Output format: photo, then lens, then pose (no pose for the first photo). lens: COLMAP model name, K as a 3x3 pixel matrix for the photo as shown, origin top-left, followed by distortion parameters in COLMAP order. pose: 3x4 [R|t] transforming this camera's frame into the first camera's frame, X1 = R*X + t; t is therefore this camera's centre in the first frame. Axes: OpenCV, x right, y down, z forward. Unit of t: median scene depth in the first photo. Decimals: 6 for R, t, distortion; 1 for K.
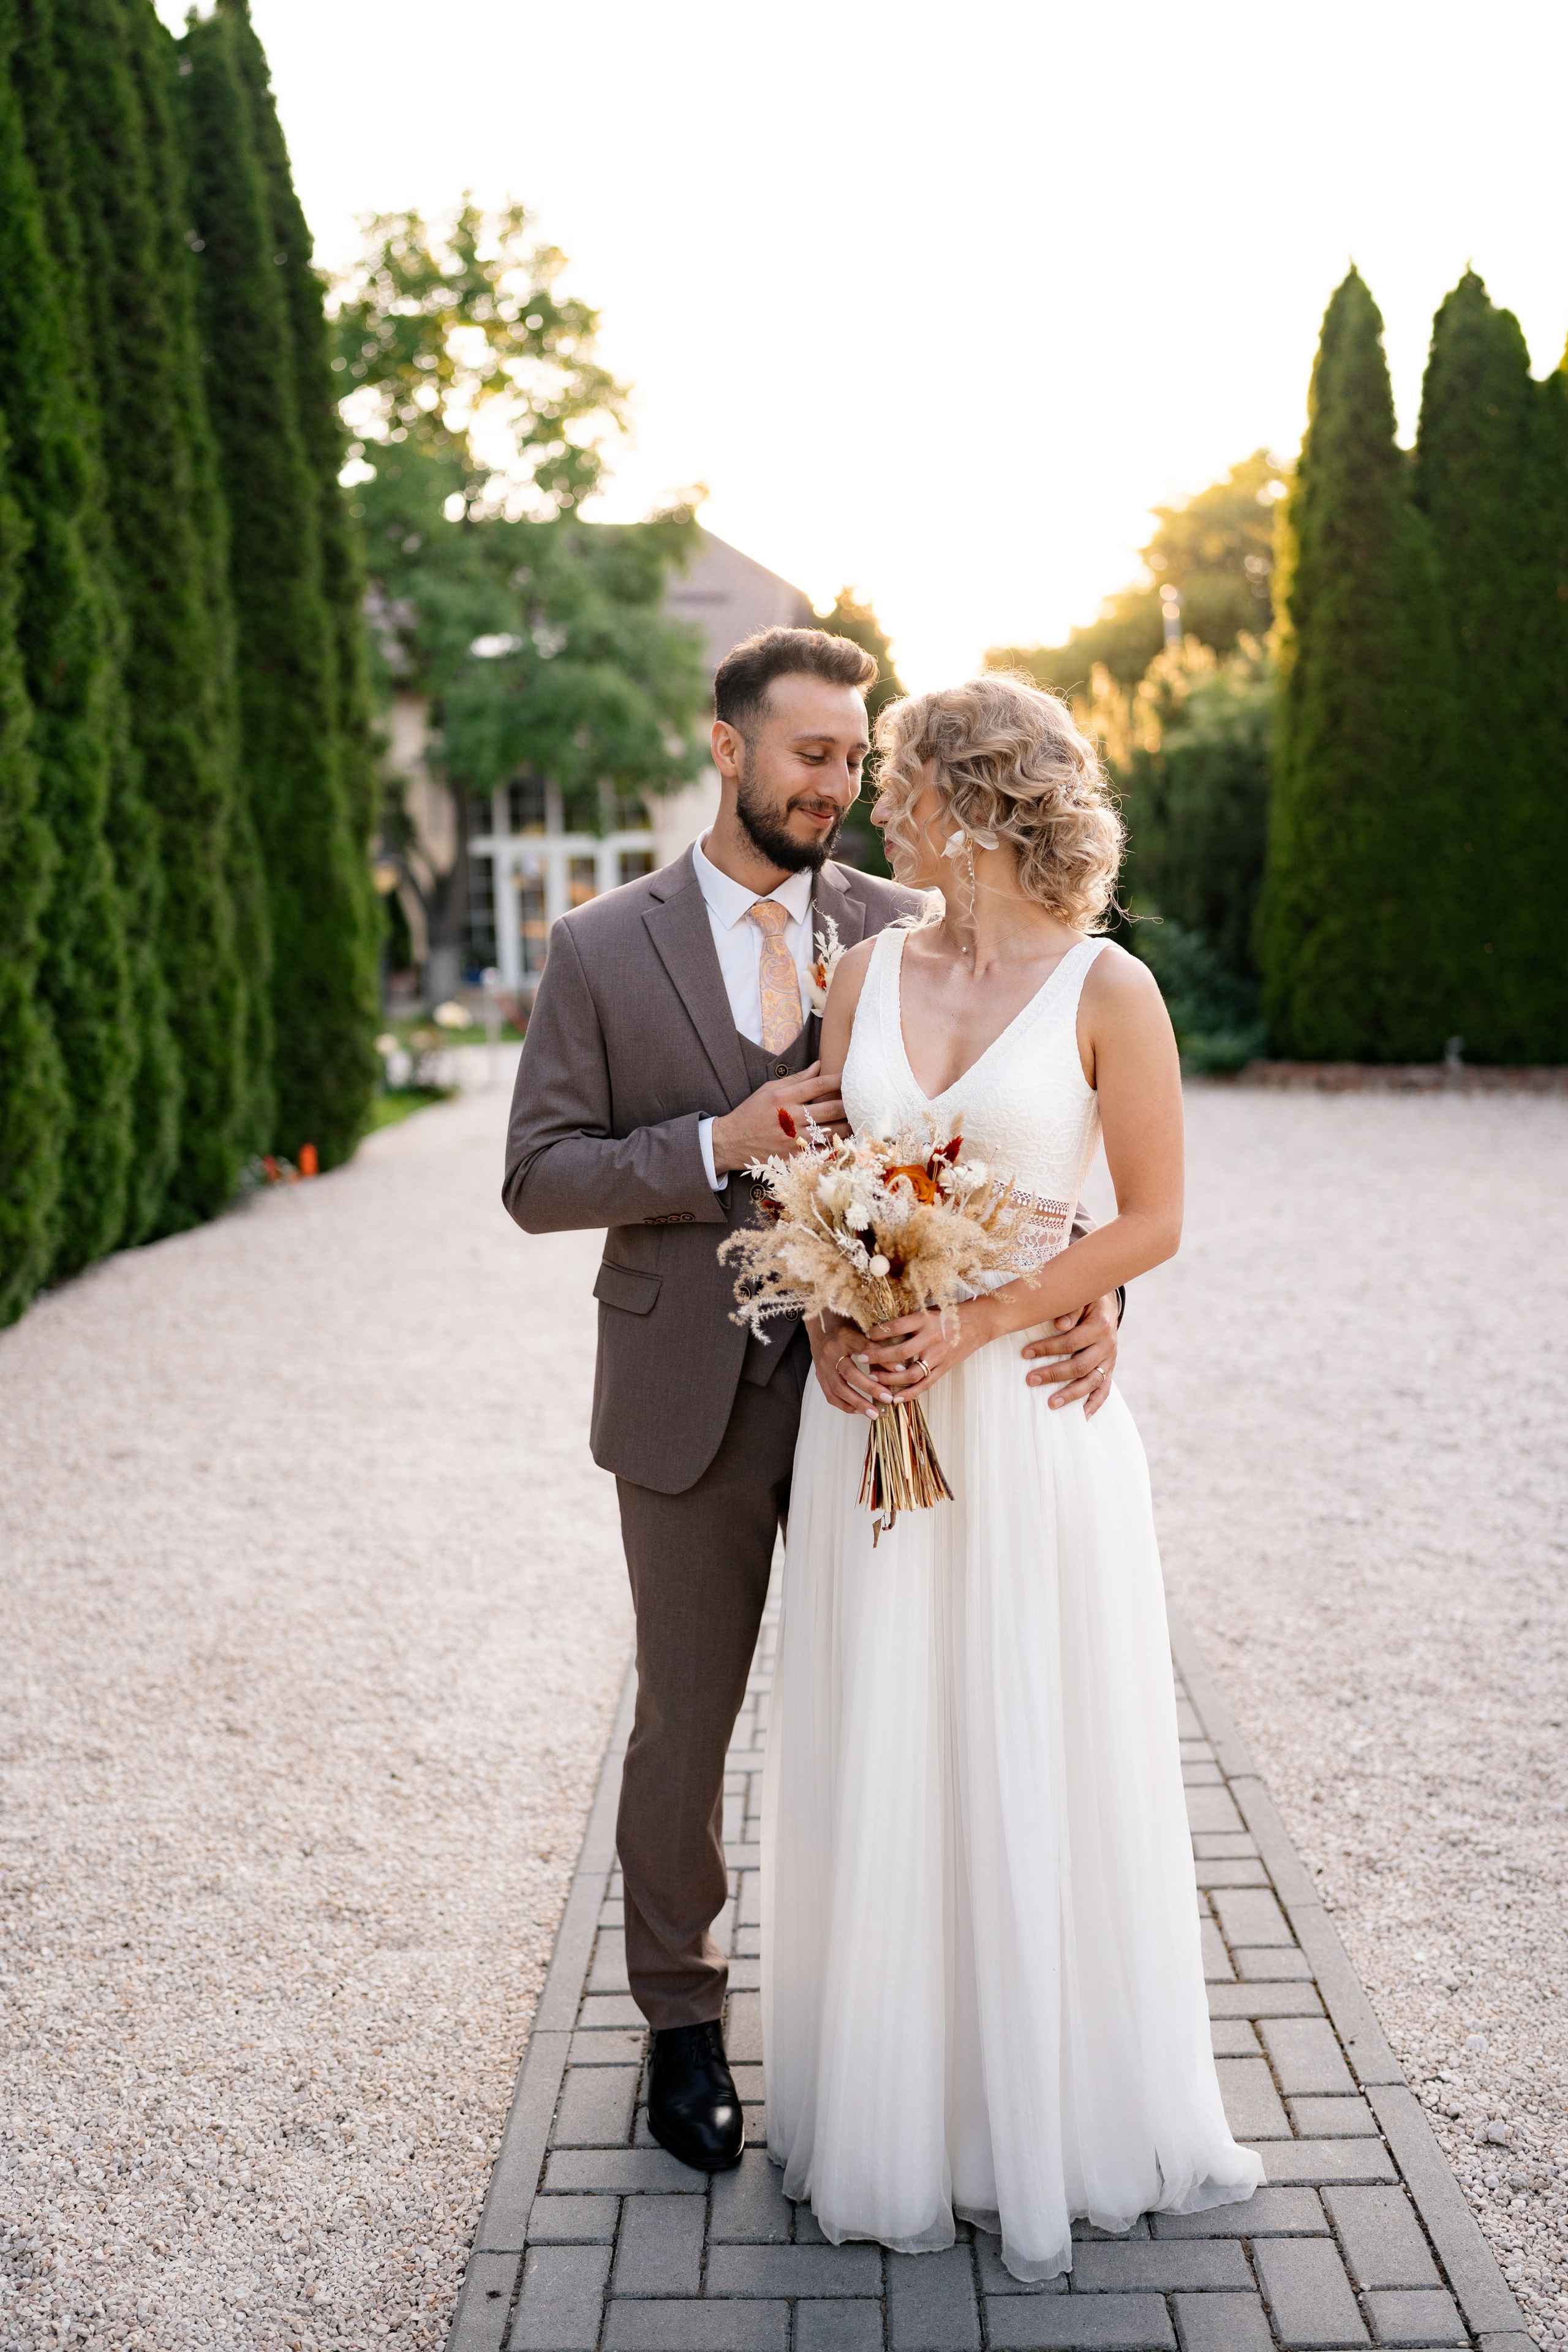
lens RADIAL K [[2549.1, 0, 784.0], [0, 2549.1, 1176.0], [0, 0, 1]] dist [0.022185, 0.031386]
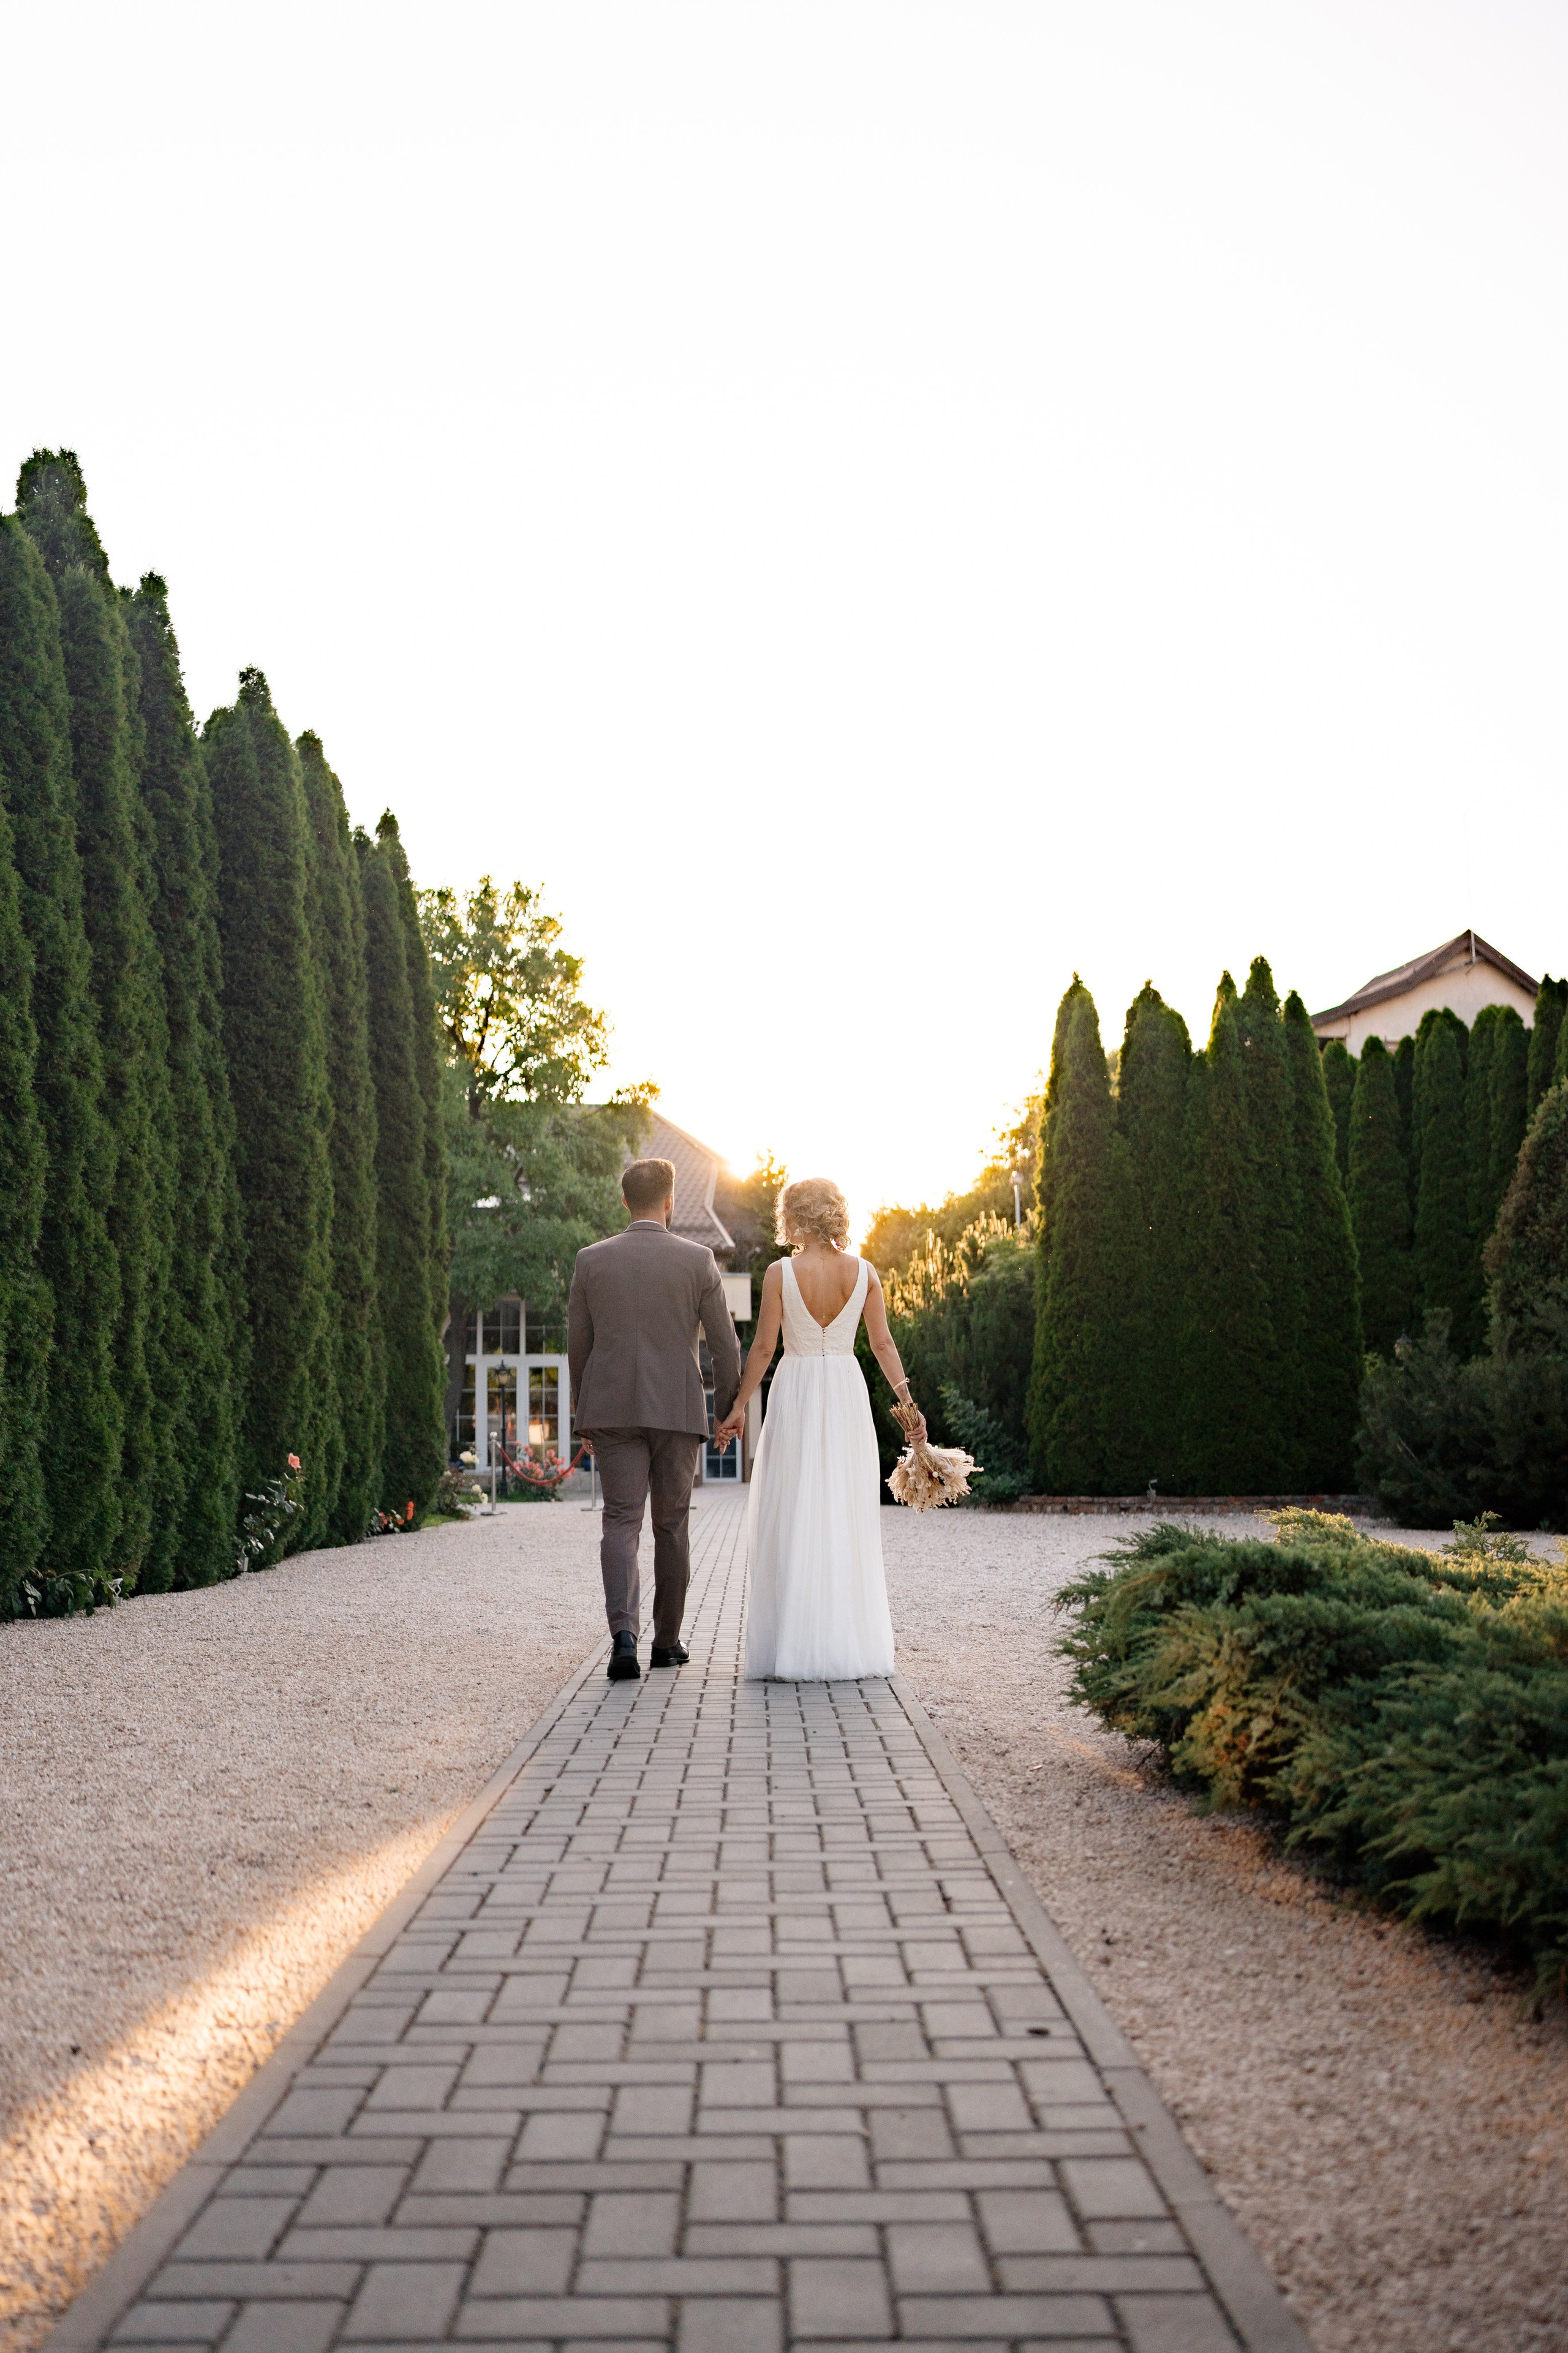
lens RADIAL K [[2550.0, 0, 784.0], [0, 2550.0, 1176.5], [0, 0, 1]] dist [0.022185, 0.031386]
pose [[0.999363, 0.023997, 0.026397, 0.004391], [-0.017777, 0.976517, -0.214704, 0.098386], [-0.030929, 0.214098, 0.976322, -0.487268]]
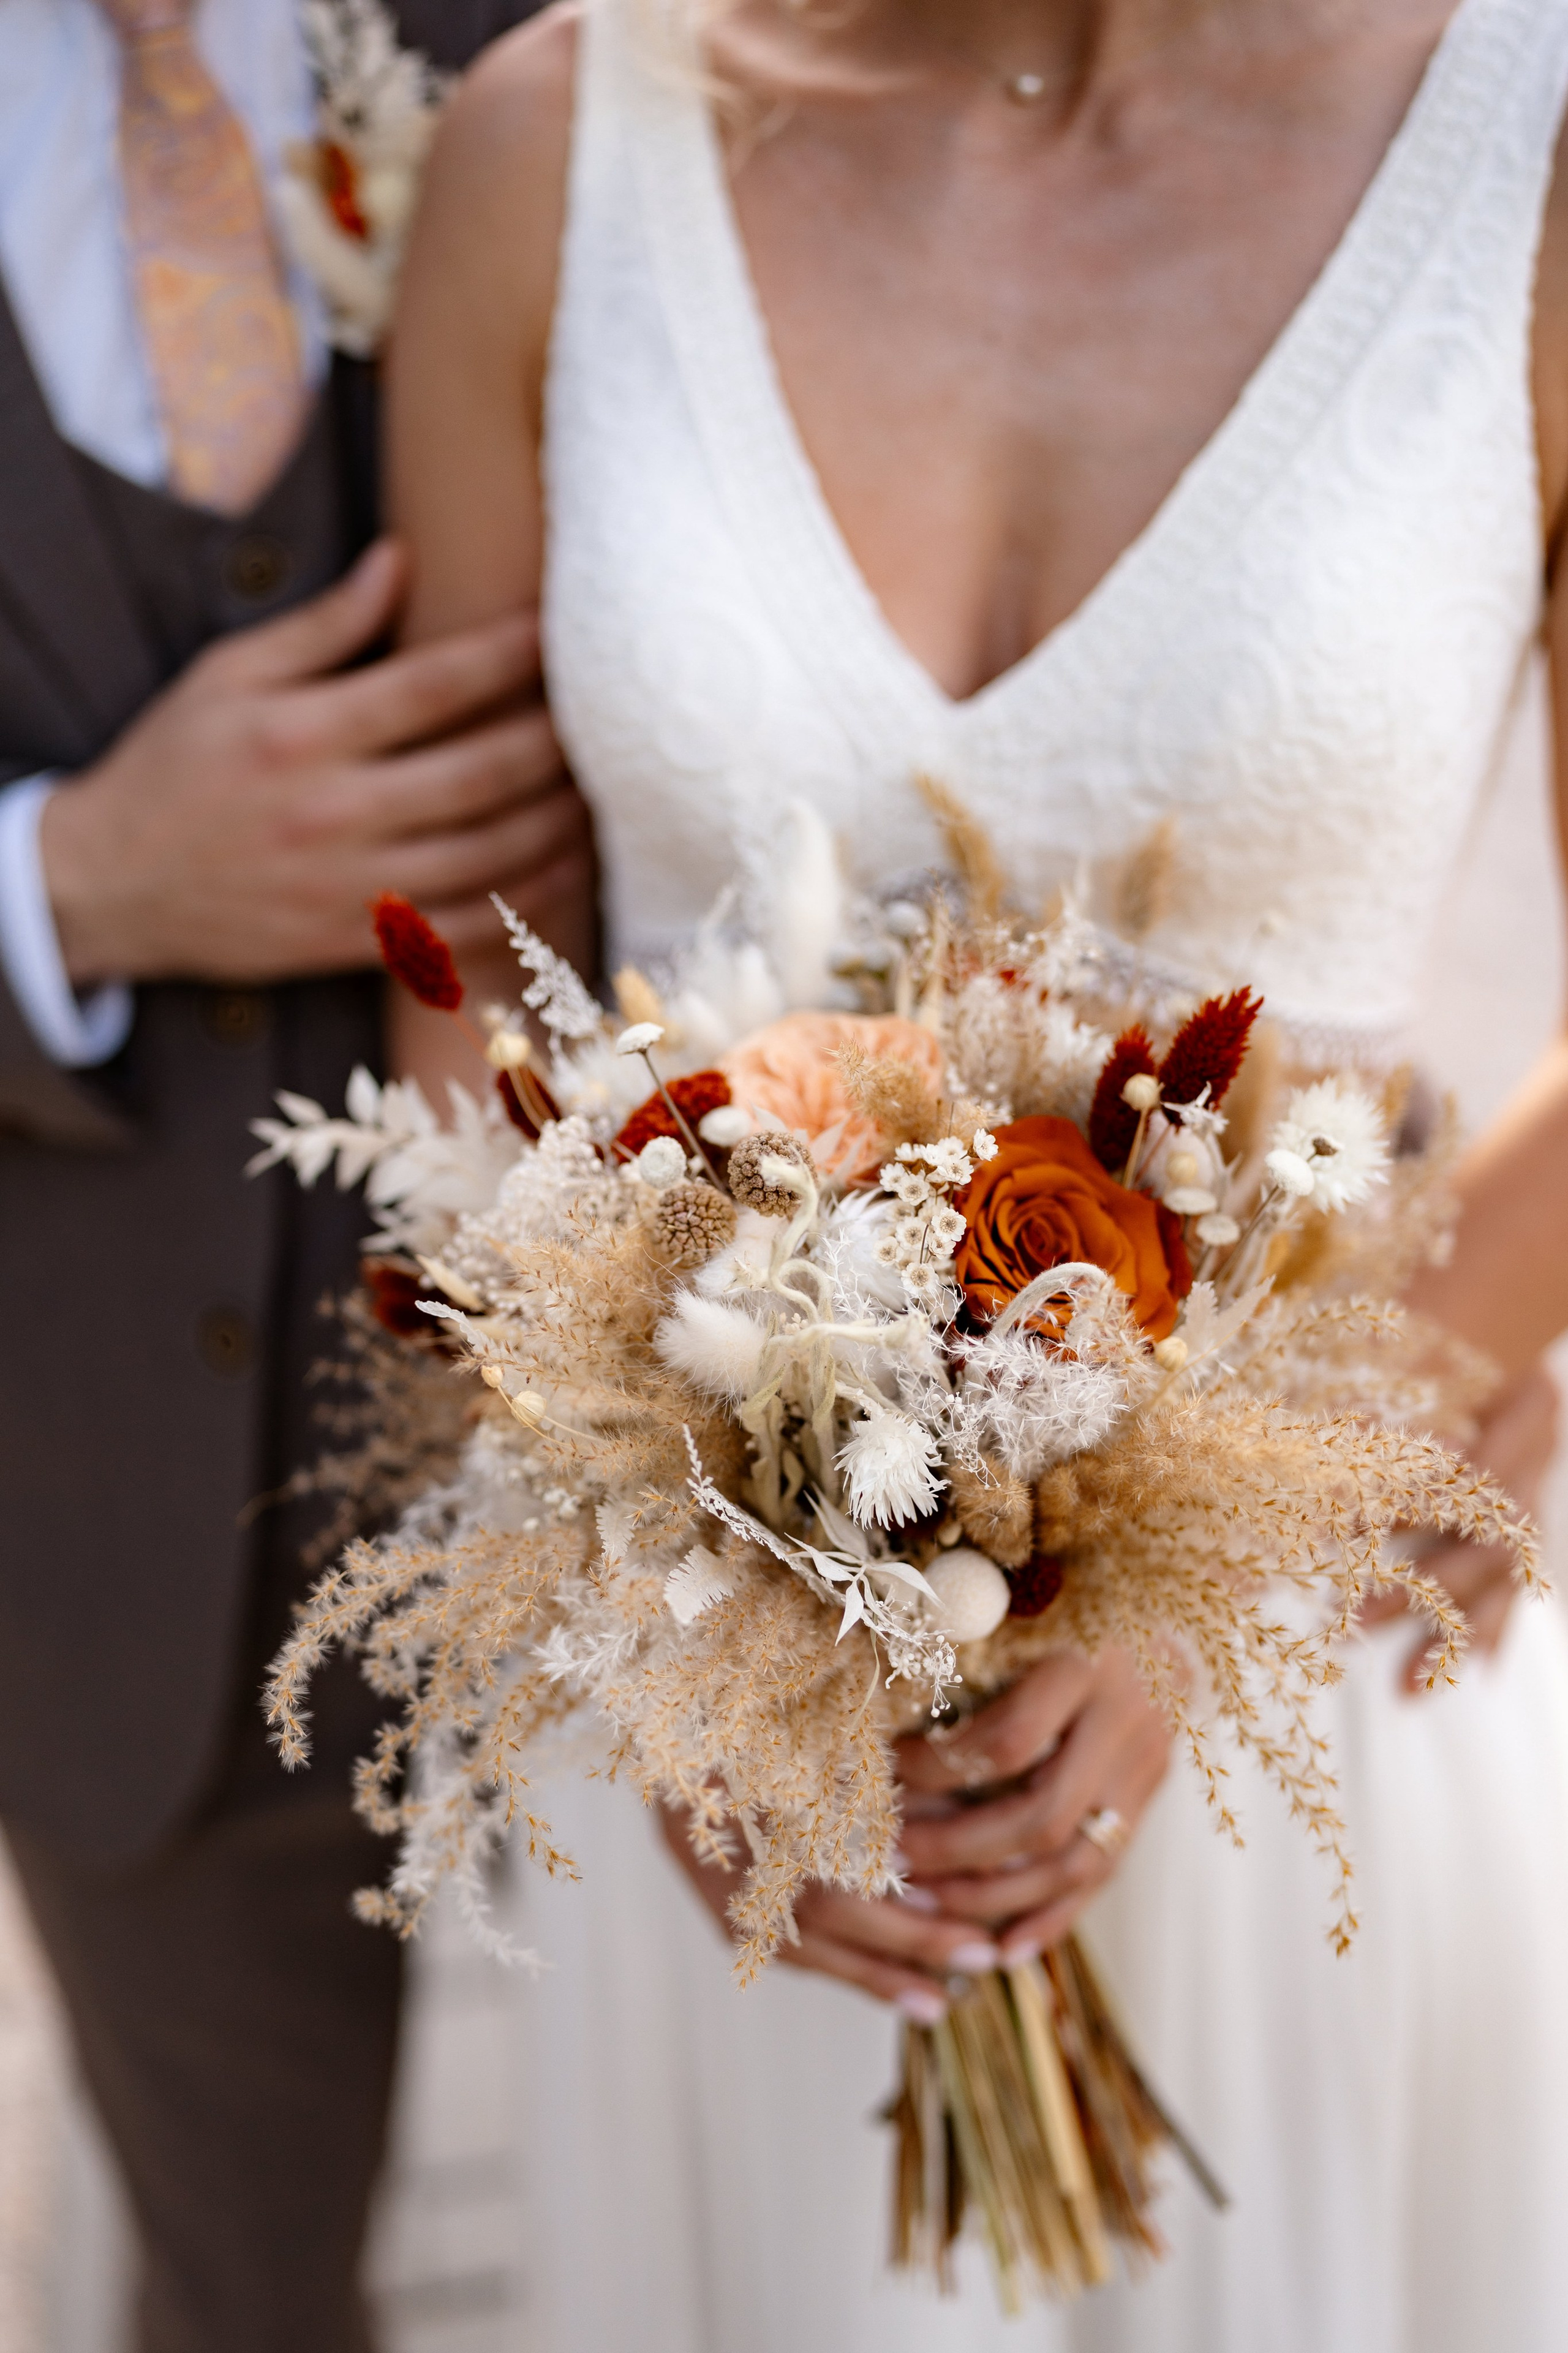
lens RADIAL K [[2550.0, 0, 784.0], [0, 2550.0, 1176.5], [0, 0, 1]] dist [0.022185, 0.031386]
pose [[0.957621, -0.179505, 0.225256, -0.022441], [0.089584, 0.928884, 0.359374, -0.081011], [-0.273746, -0.323965, 0.905599, 0.769213]]
